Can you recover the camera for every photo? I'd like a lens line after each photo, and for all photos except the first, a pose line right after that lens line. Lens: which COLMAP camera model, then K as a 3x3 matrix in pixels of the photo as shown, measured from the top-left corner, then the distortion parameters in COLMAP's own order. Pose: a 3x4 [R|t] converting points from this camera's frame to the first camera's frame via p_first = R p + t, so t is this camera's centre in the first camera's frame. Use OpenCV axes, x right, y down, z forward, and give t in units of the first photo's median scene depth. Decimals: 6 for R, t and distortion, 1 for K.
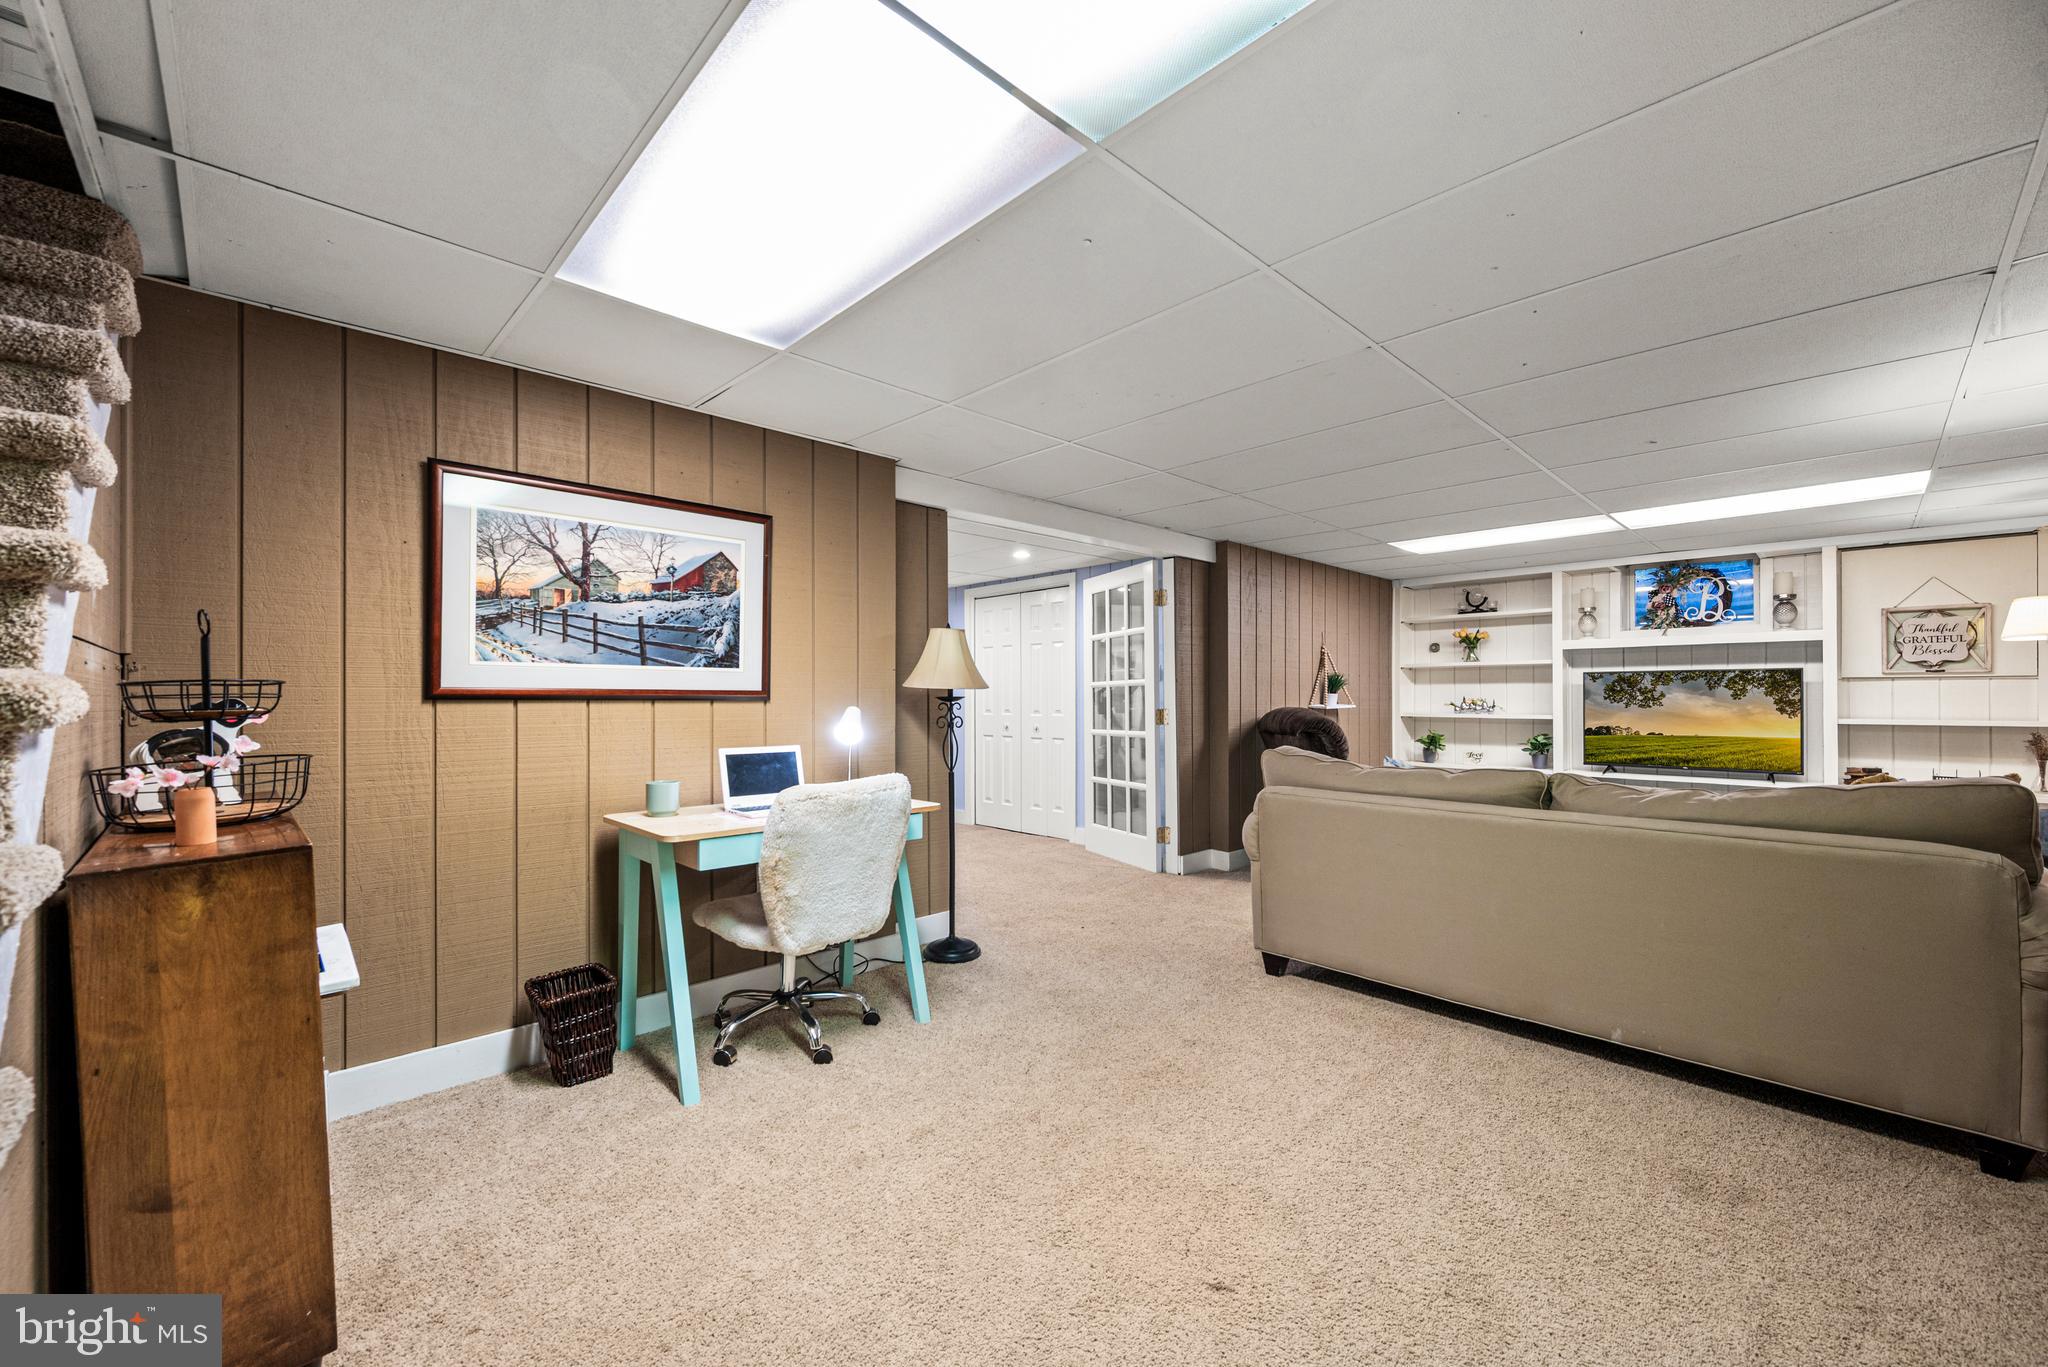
lens RADIAL K [[801.8, 0, 1031.9], [0, 801.8, 691.9], [0, 0, 1]] dist [-0.000721, -0.000179]
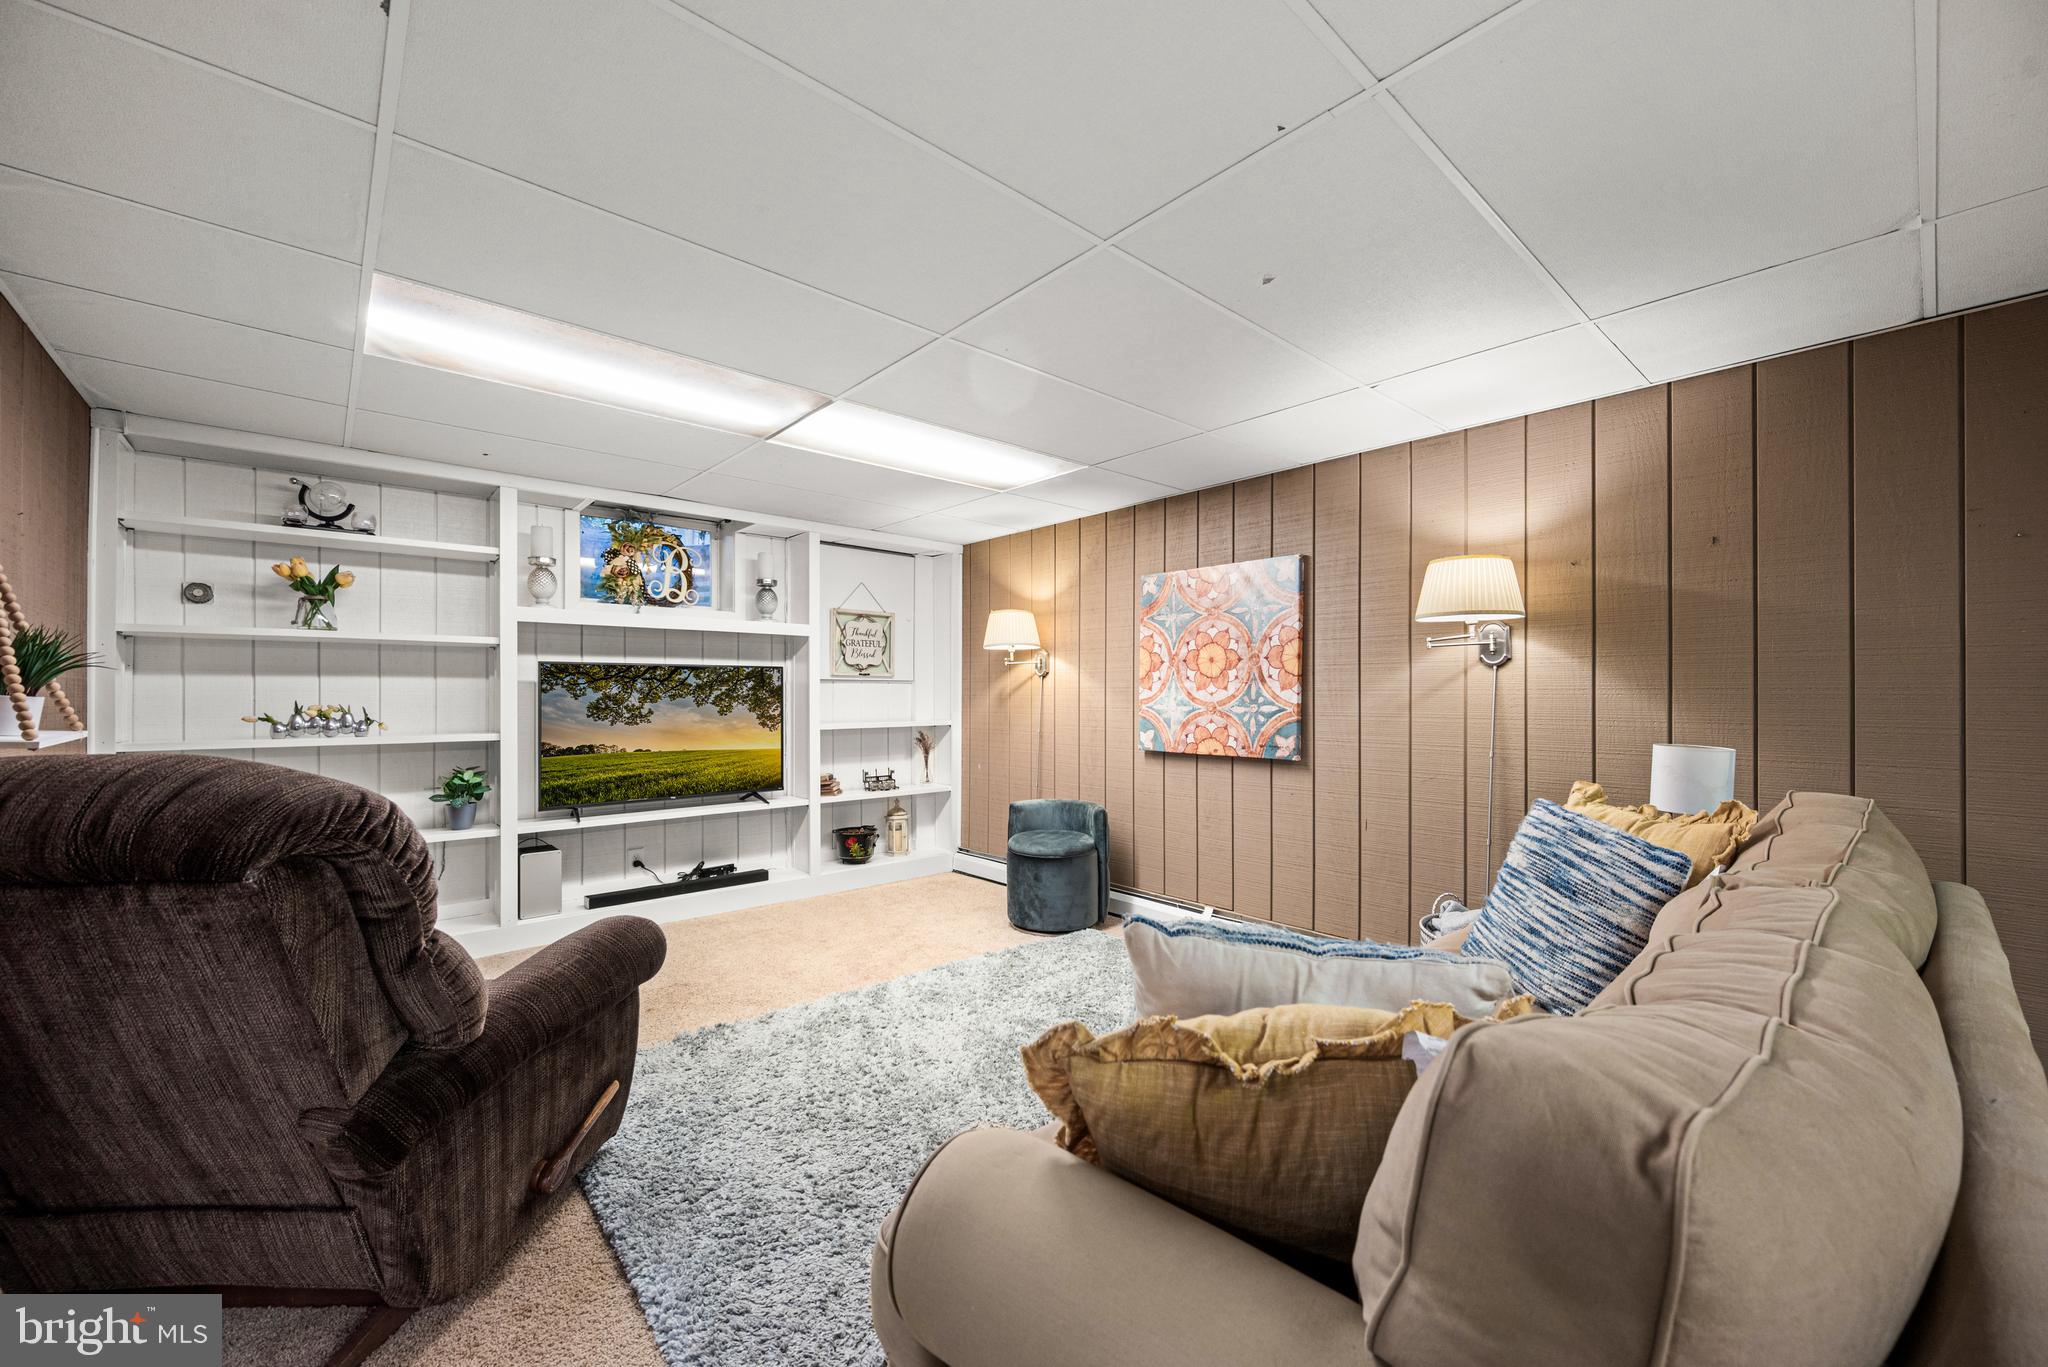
lens RADIAL K [[801.8, 0, 1032.4], [0, 801.8, 687.7], [0, 0, 1]] dist [-0.000721, -0.000179]
pose [[0.033449, 0.005625, 0.999425, 0.084328], [-0.007409, 0.999958, -0.005380, -0.003790], [-0.999413, -0.007225, 0.033489, 0.602204]]
